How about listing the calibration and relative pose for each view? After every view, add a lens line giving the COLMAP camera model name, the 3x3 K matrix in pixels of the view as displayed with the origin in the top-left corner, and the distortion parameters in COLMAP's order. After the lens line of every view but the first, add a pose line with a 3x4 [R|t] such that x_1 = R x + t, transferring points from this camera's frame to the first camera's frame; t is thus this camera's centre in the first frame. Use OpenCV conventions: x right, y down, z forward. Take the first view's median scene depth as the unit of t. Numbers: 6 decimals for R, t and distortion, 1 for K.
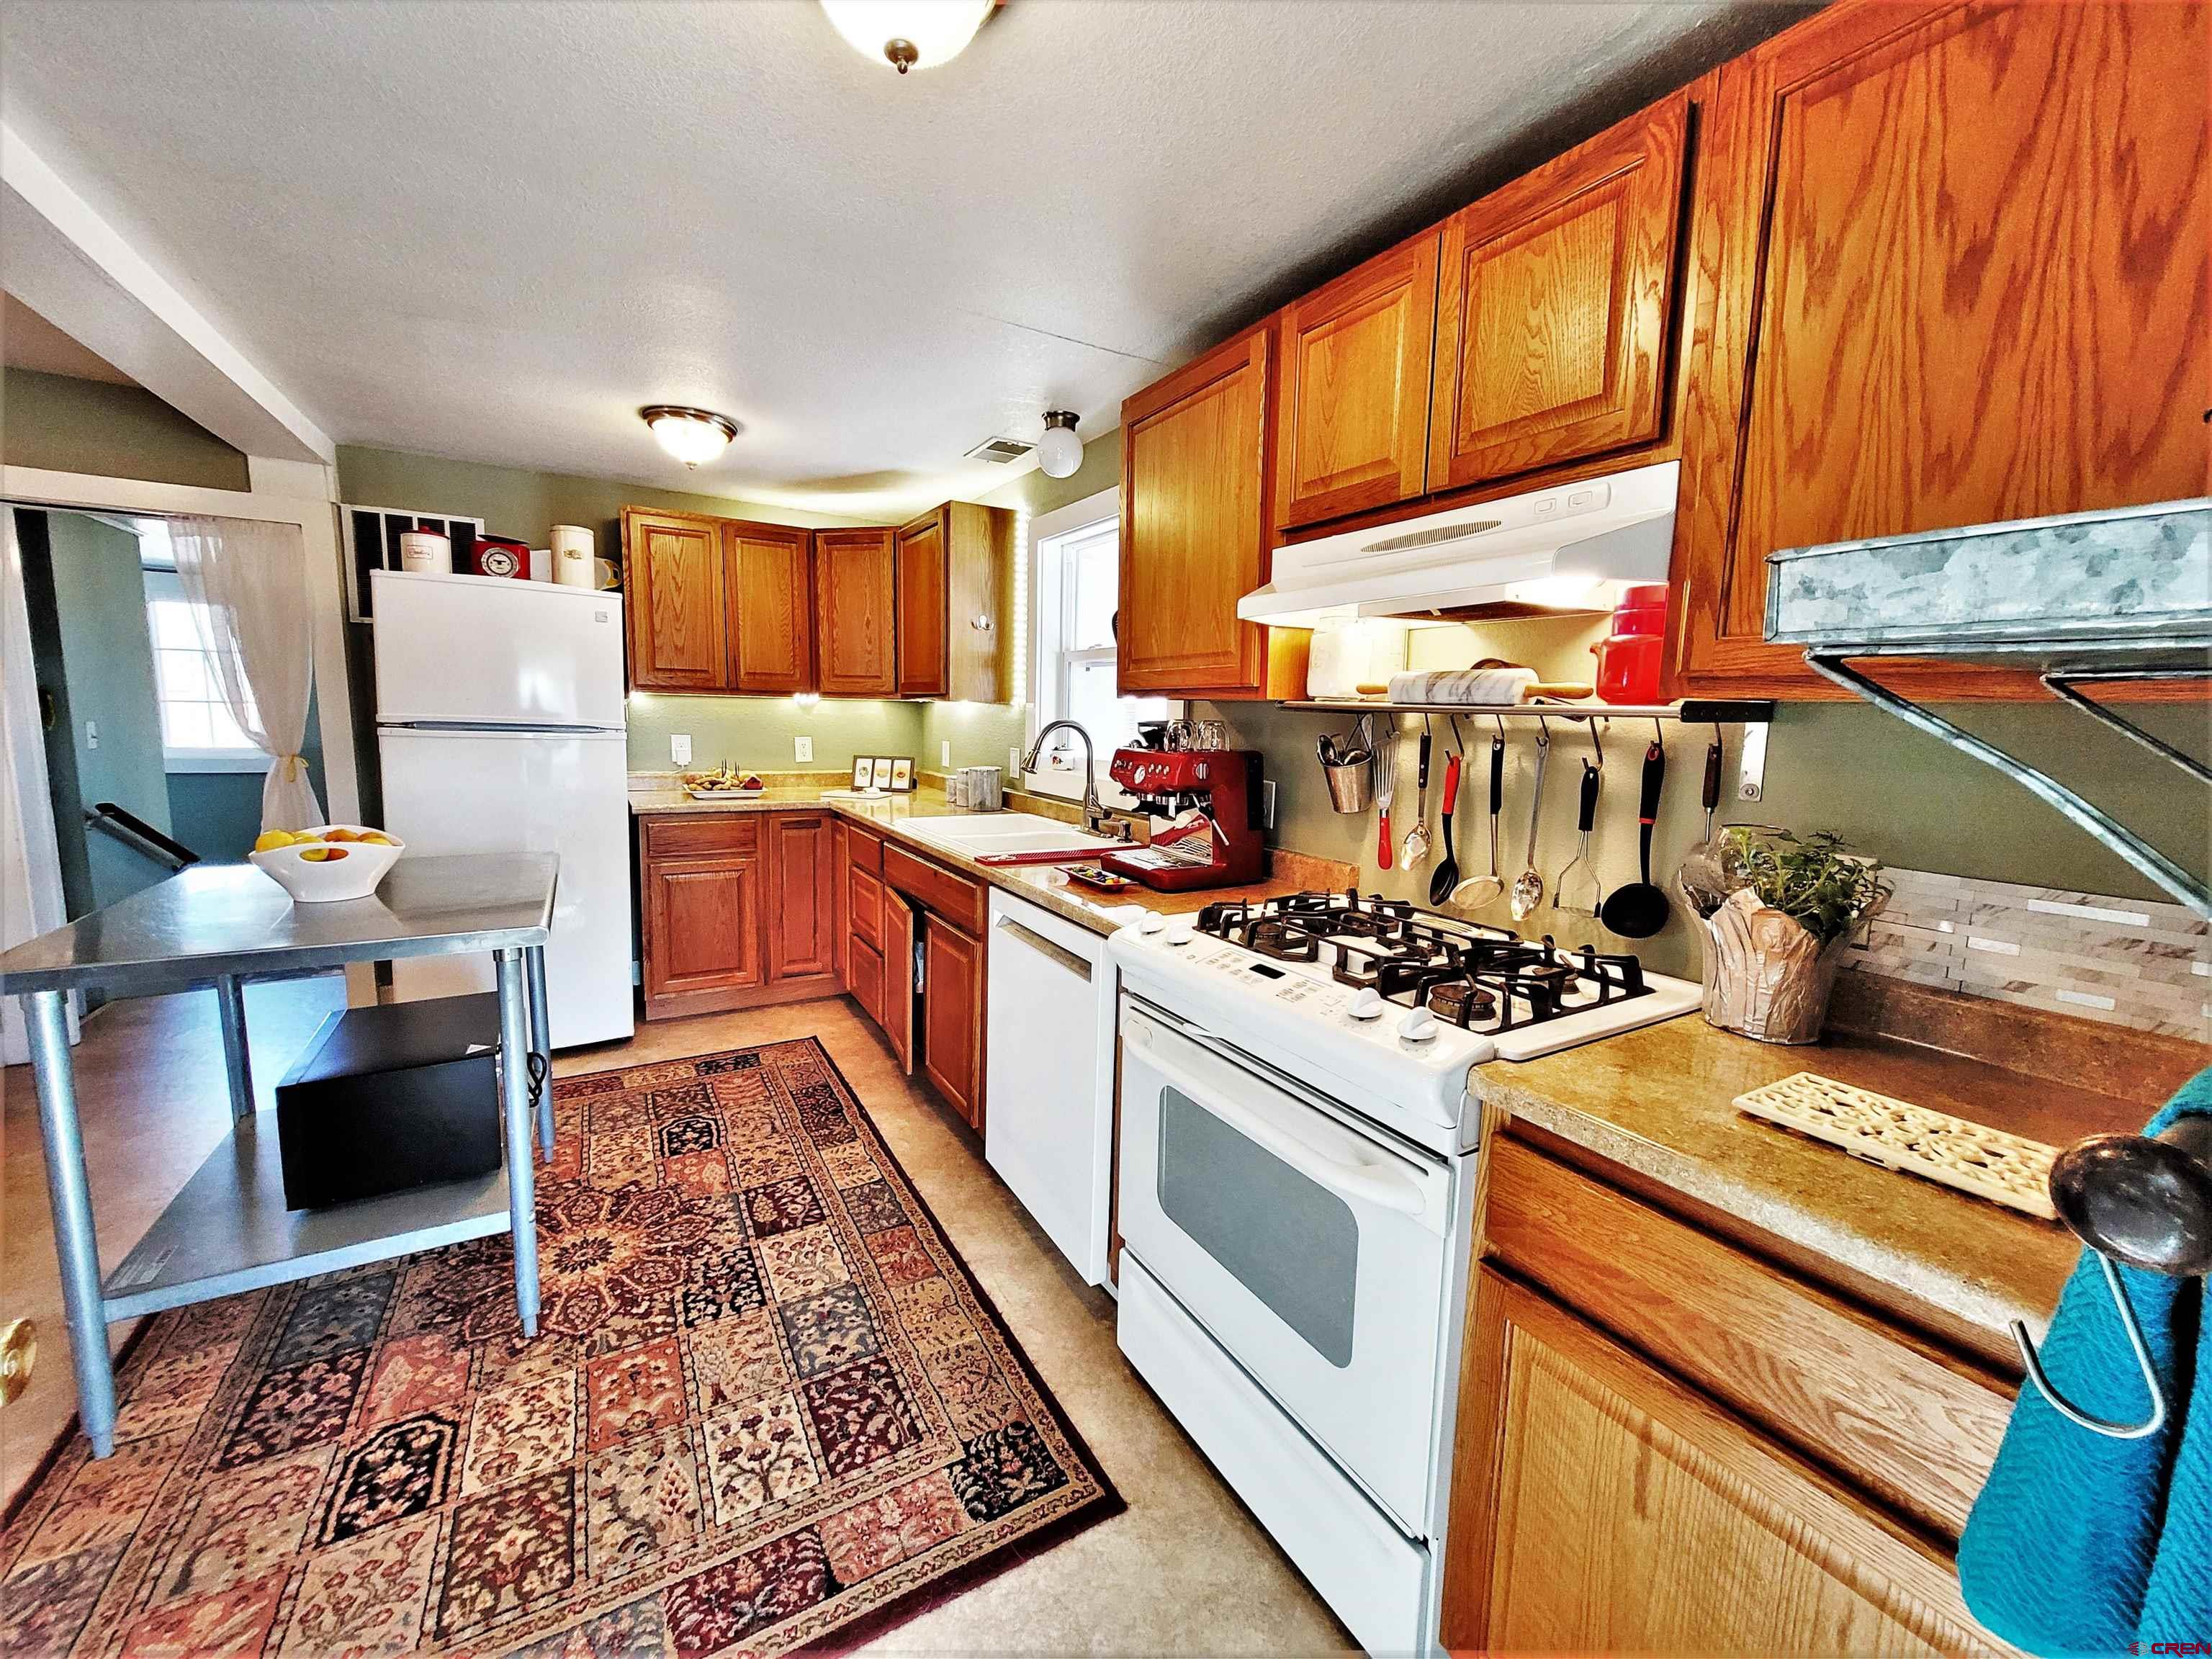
lens RADIAL K [[860.8, 0, 1100.6], [0, 860.8, 812.7], [0, 0, 1]] dist [0.002225, 0.000237]
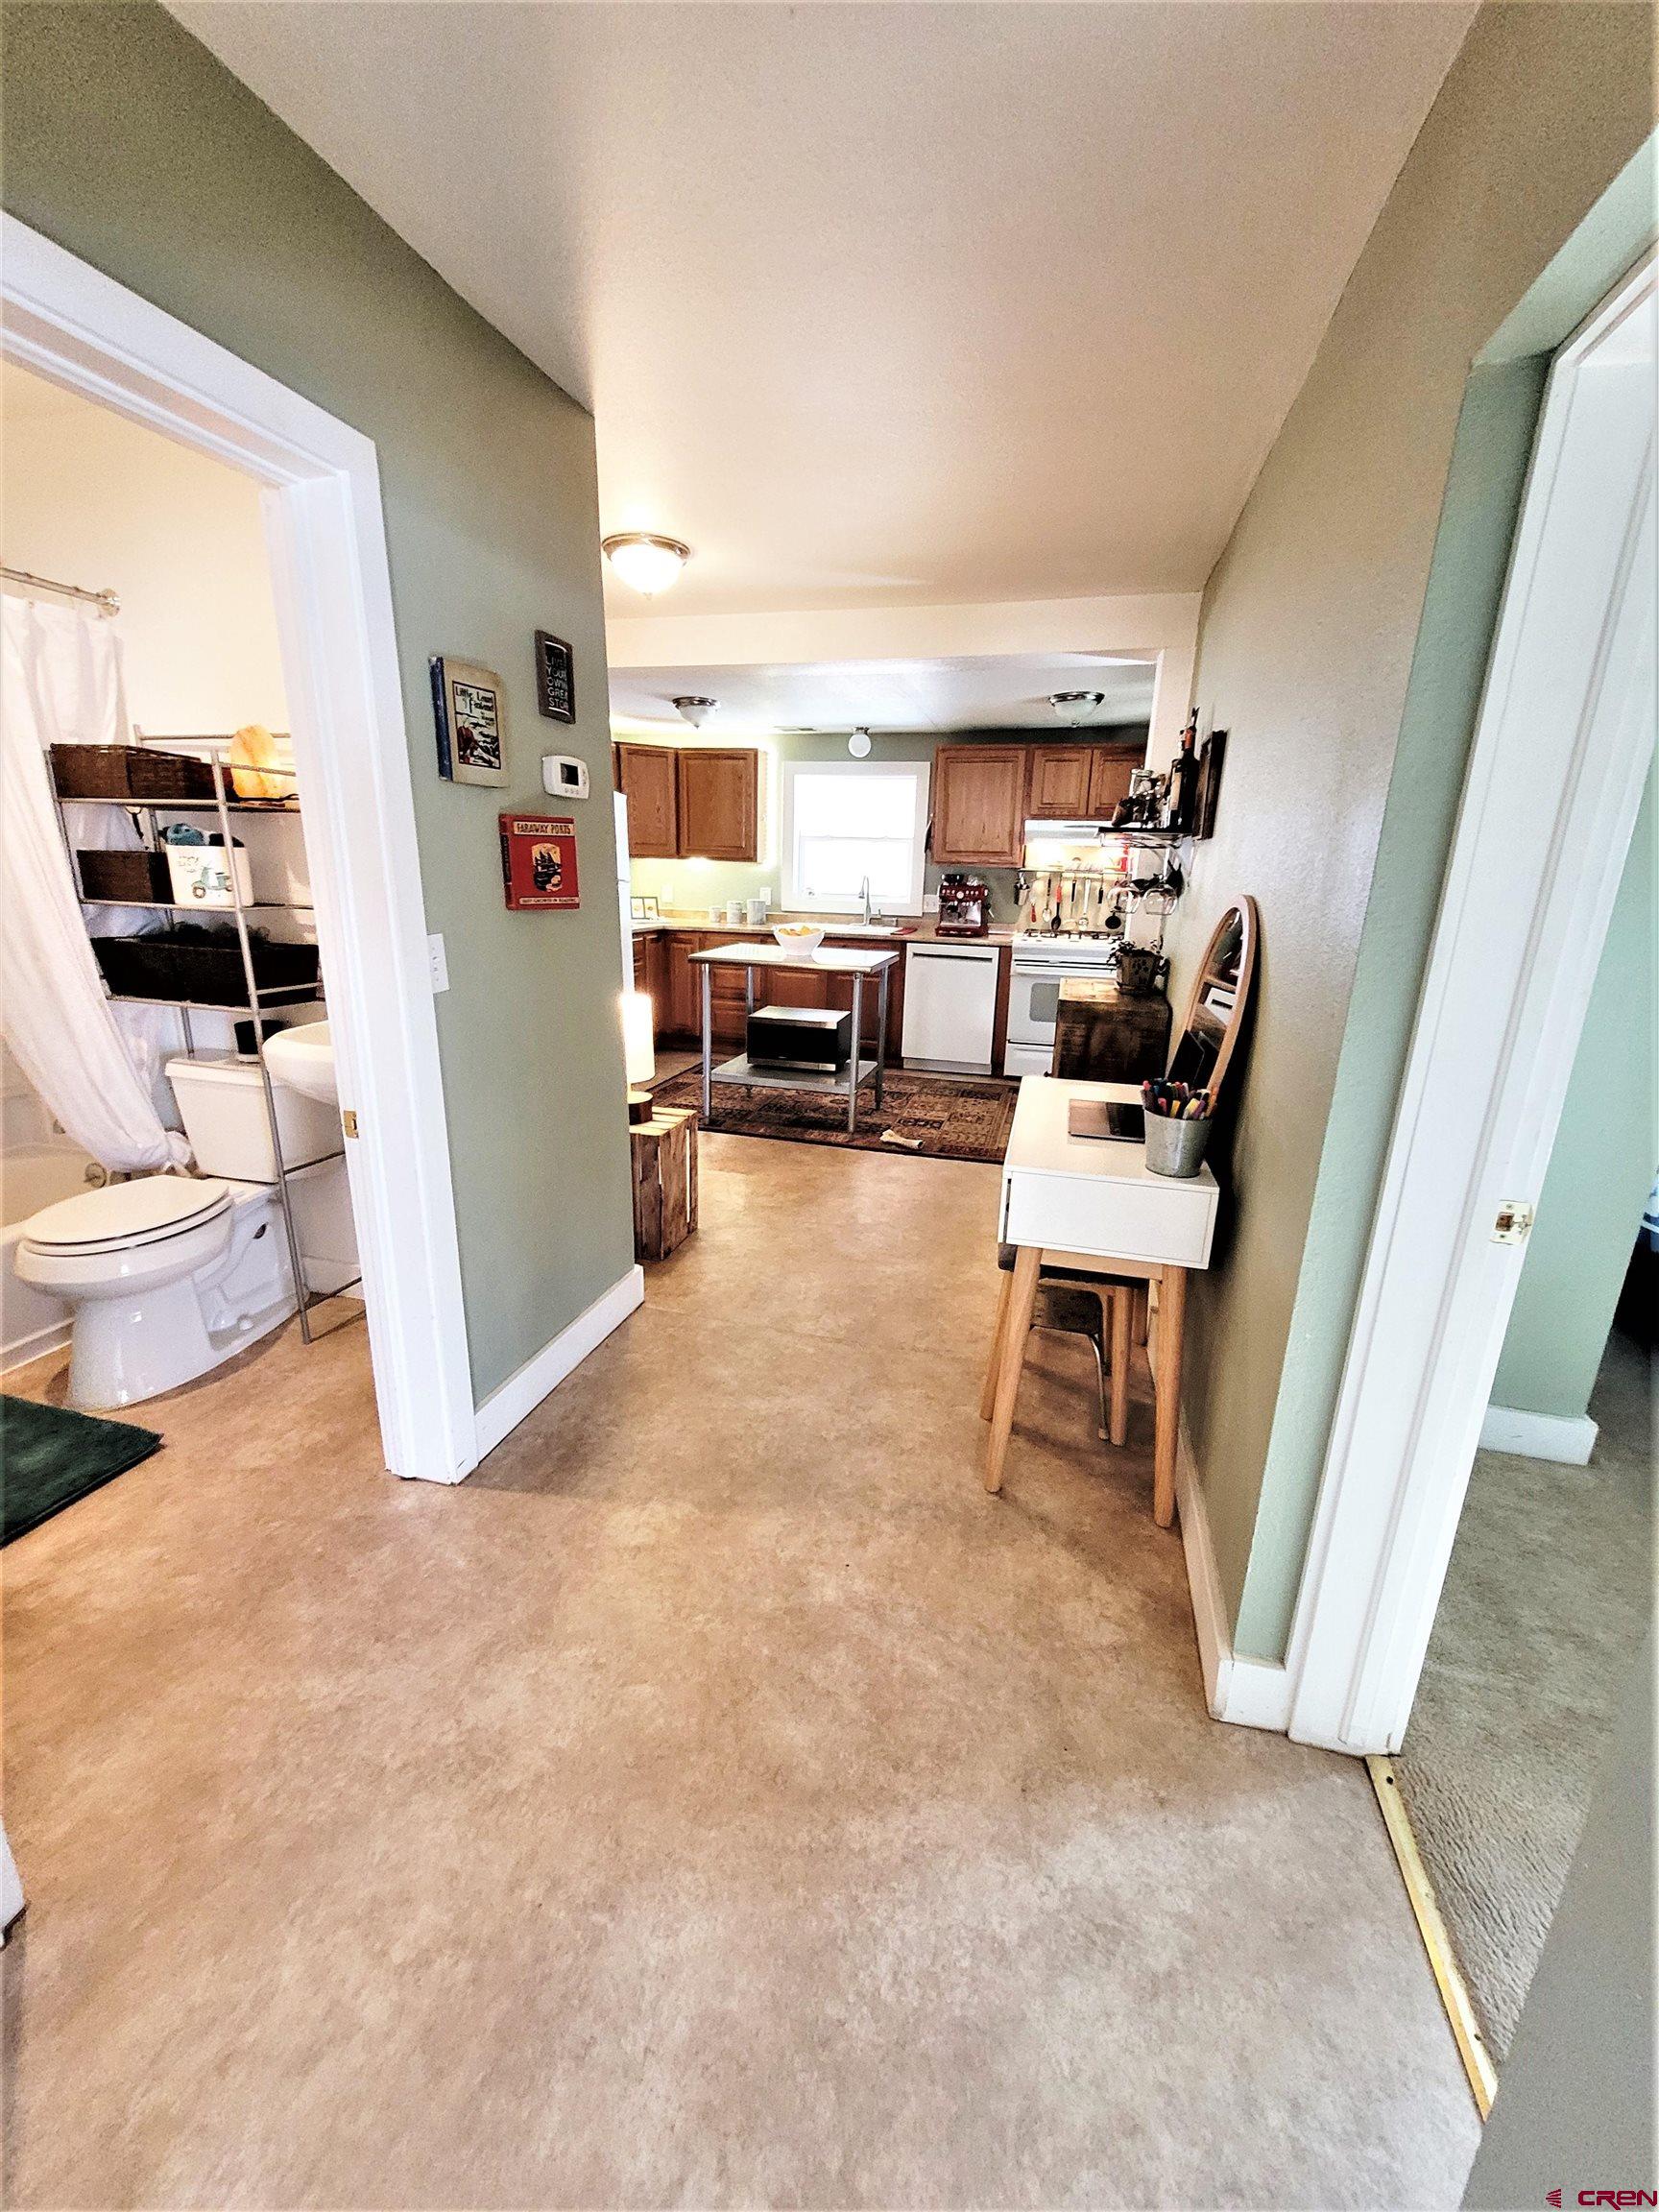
lens RADIAL K [[860.8, 0, 839.3], [0, 860.8, 1097.5], [0, 0, 1]] dist [0.002225, 0.000237]
pose [[0.702354, -0.188832, 0.686324, -2.365823], [0.074713, 0.978402, 0.192736, 0.031757], [-0.707896, -0.084092, 0.701293, -0.736294]]
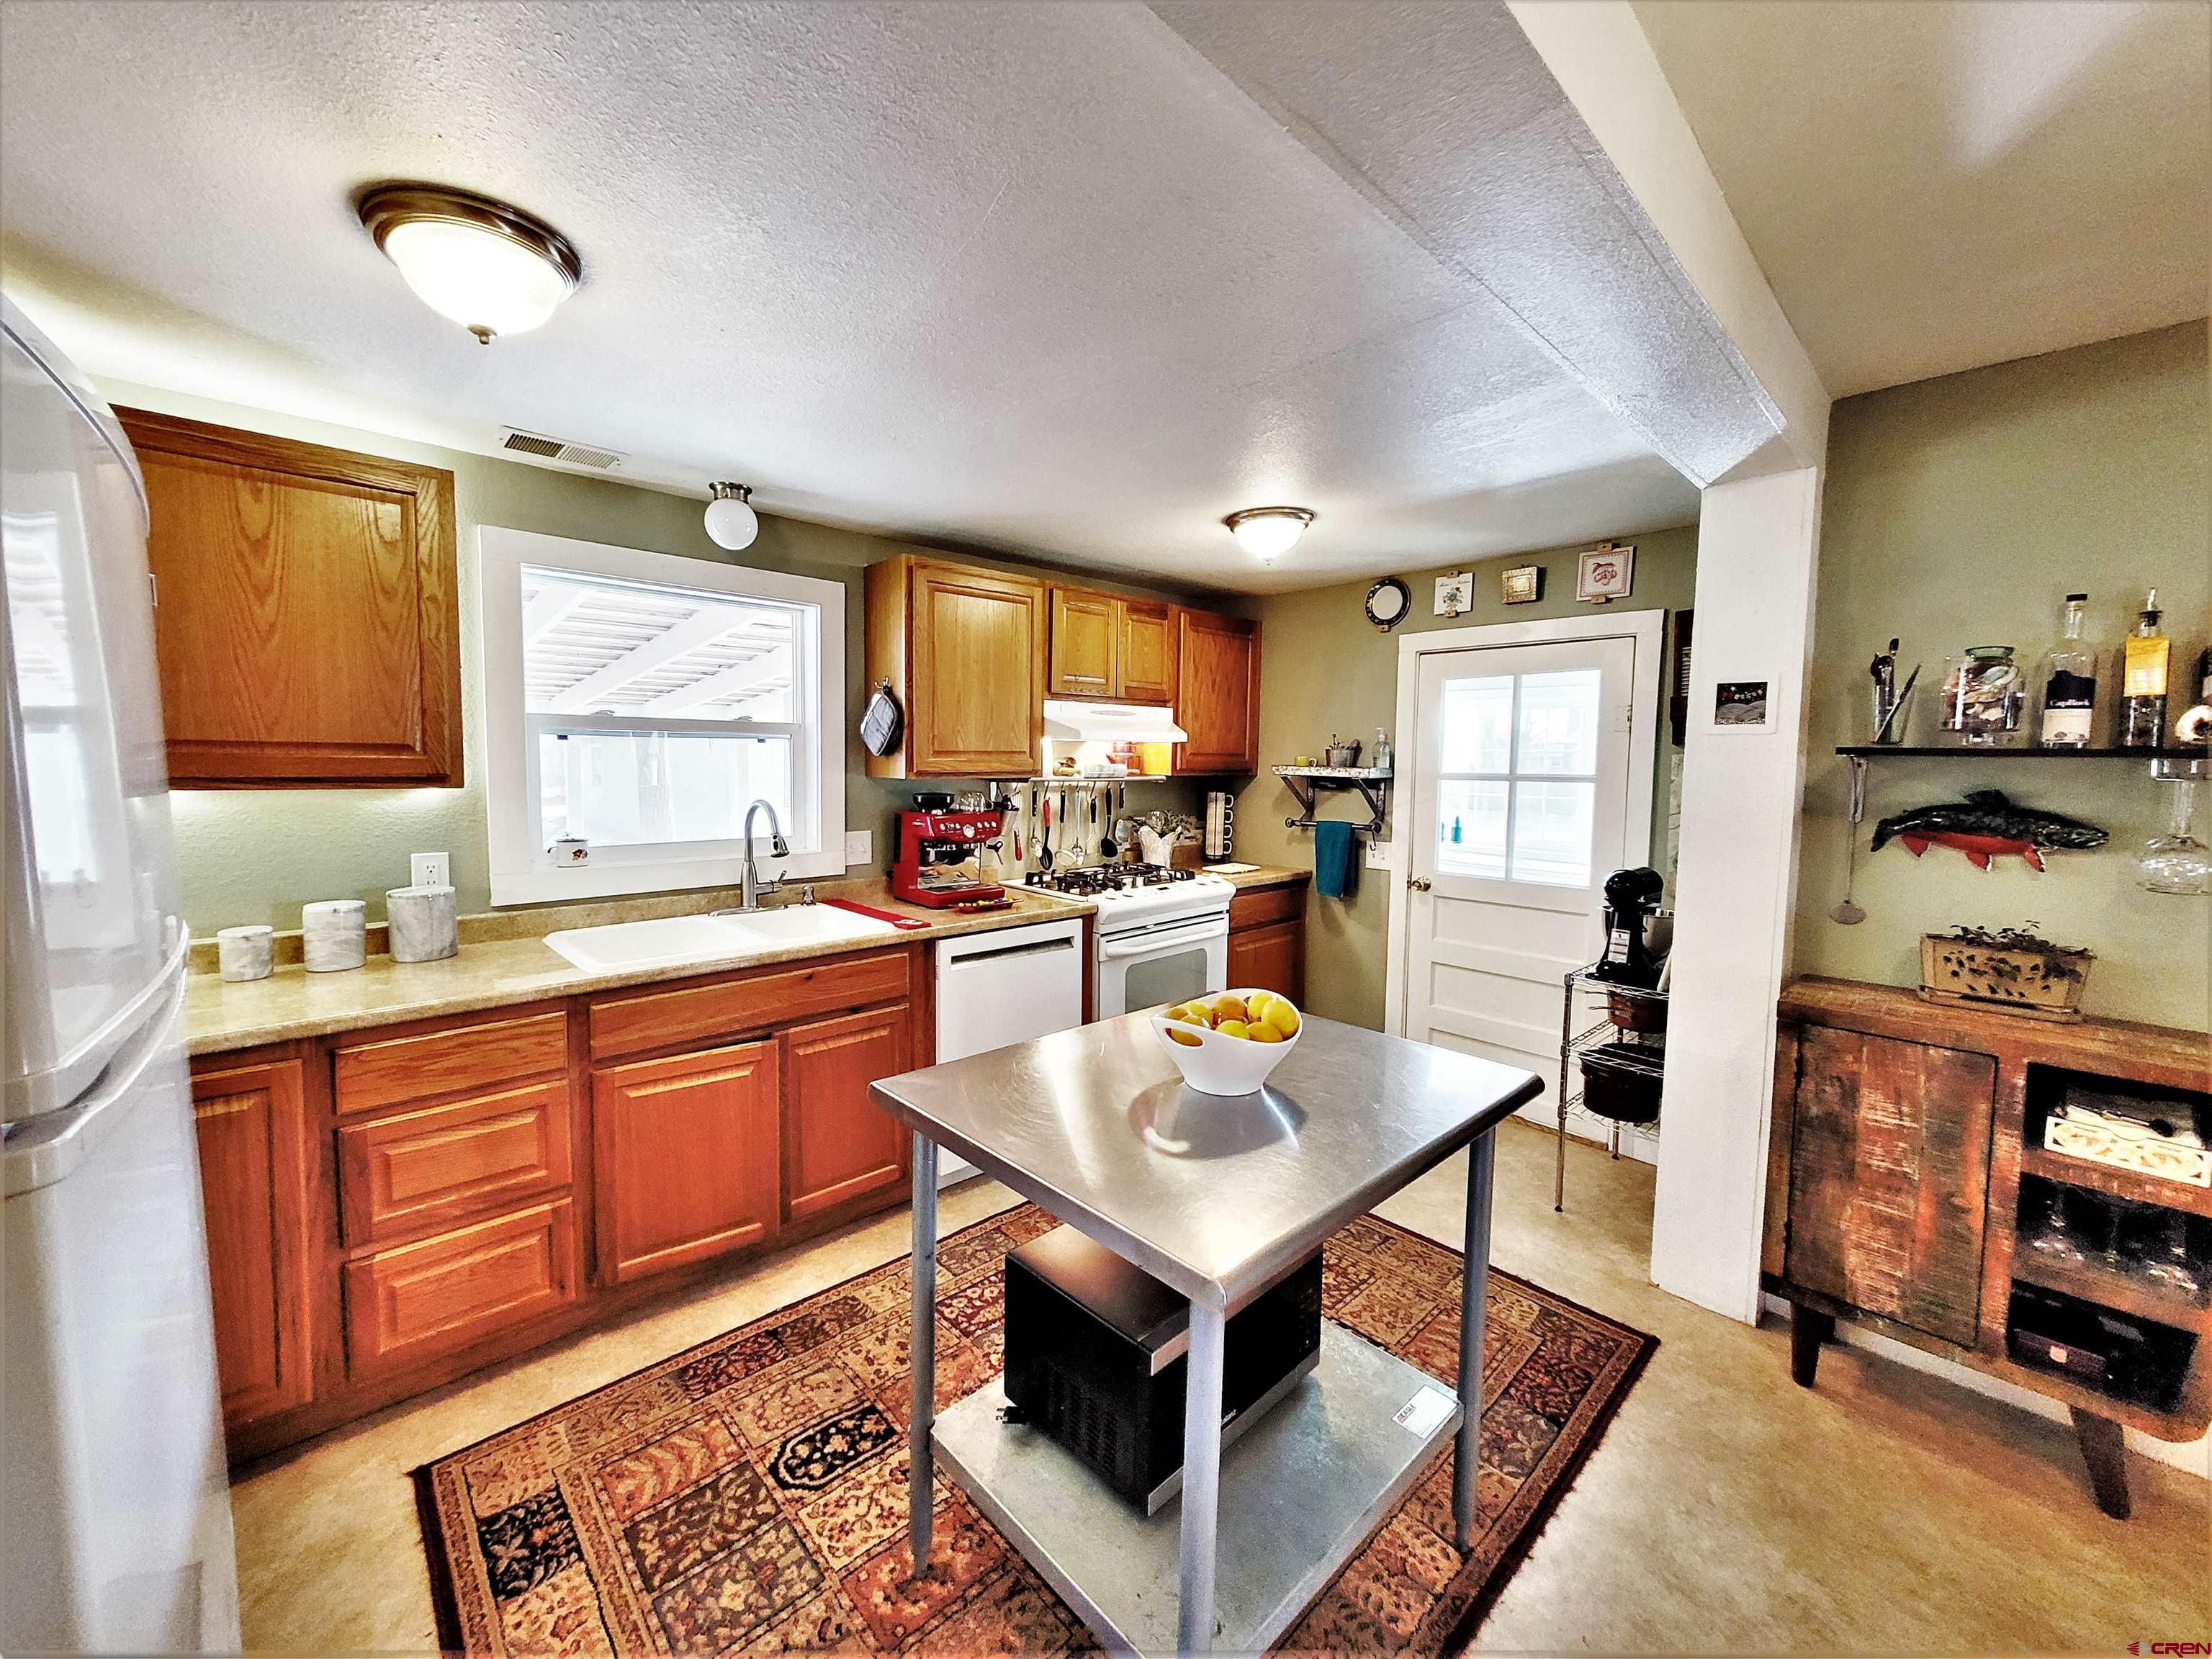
lens RADIAL K [[860.8, 0, 1100.6], [0, 860.8, 812.7], [0, 0, 1]] dist [0.002225, 0.000237]
pose [[-0.220908, -0.089499, 0.971180, -1.515624], [0.099977, 0.988457, 0.113832, -0.233920], [-0.970157, 0.122242, -0.209410, 1.168209]]
